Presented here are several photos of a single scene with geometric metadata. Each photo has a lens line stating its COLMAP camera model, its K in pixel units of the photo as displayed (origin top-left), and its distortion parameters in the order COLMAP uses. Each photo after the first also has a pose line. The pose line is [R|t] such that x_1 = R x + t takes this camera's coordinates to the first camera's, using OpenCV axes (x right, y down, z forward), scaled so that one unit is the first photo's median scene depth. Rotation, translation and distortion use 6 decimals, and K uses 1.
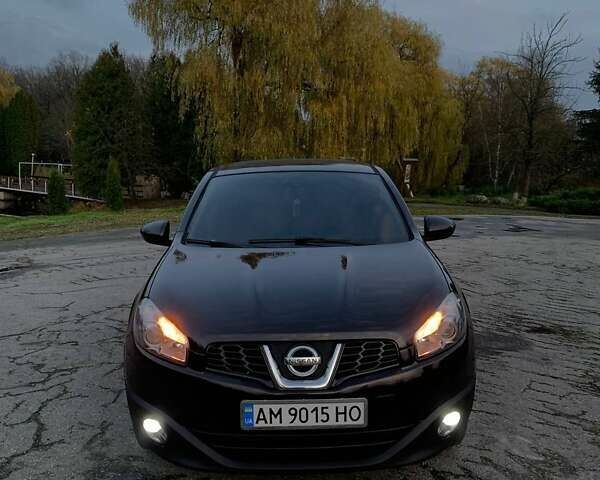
lens RADIAL K [[597.9, 0, 310.4], [0, 597.9, 237.9], [0, 0, 1]] dist [0.089724, -0.255303]
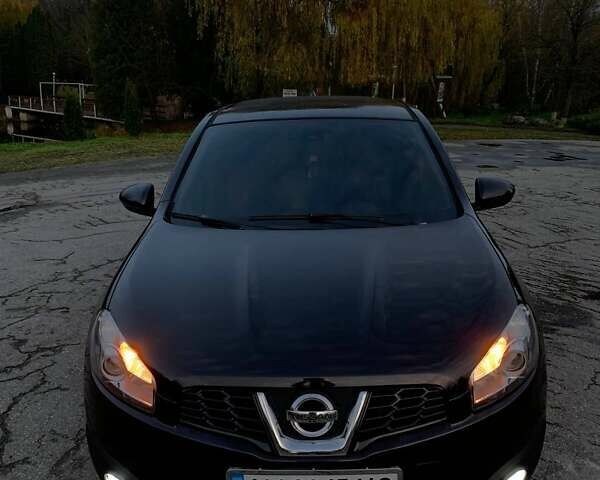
lens RADIAL K [[604.7, 0, 312.0], [0, 604.7, 238.6], [0, 0, 1]] dist [-0.001365, -0.008008]
pose [[0.999103, 0.005041, -0.042037, 0.006792], [0.000596, 0.991115, 0.133004, -0.041945], [0.042334, -0.132909, 0.990224, 0.134003]]
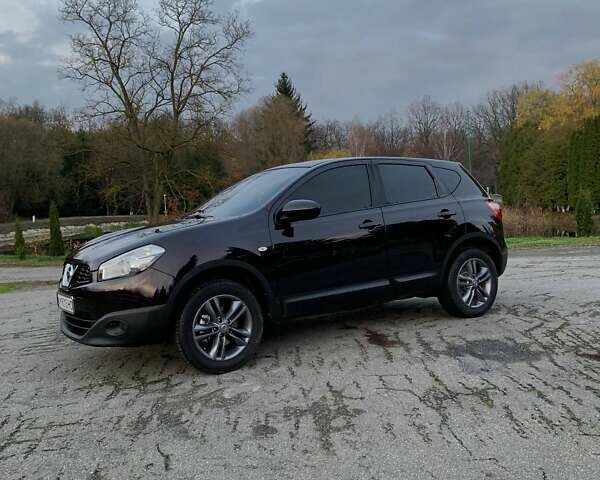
lens RADIAL K [[583.3, 0, 300.0], [0, 583.3, 240.0], [0, 0, 1]] dist [0.220193, -0.445321]
pose [[0.519928, 0.020920, -0.853954, 0.788551], [-0.060651, 0.998081, -0.012476, 0.038302], [0.852054, 0.058280, 0.520199, 0.275940]]
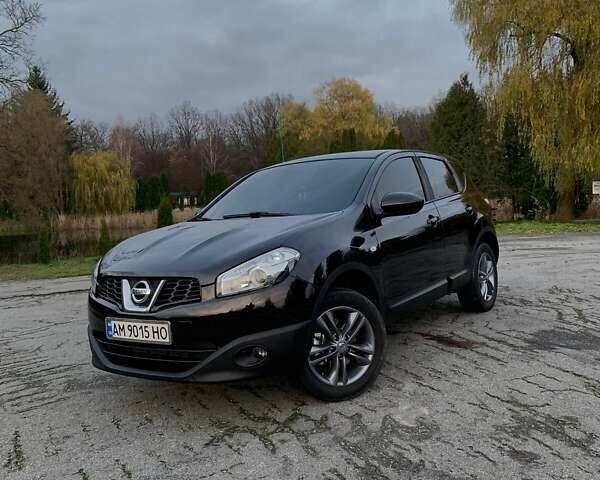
lens RADIAL K [[597.9, 0, 310.4], [0, 597.9, 237.9], [0, 0, 1]] dist [0.089724, -0.255303]
pose [[0.816601, -0.015527, -0.576994, 0.449590], [-0.010344, 0.999084, -0.041525, 0.058597], [0.577110, 0.039878, 0.815692, 0.054407]]
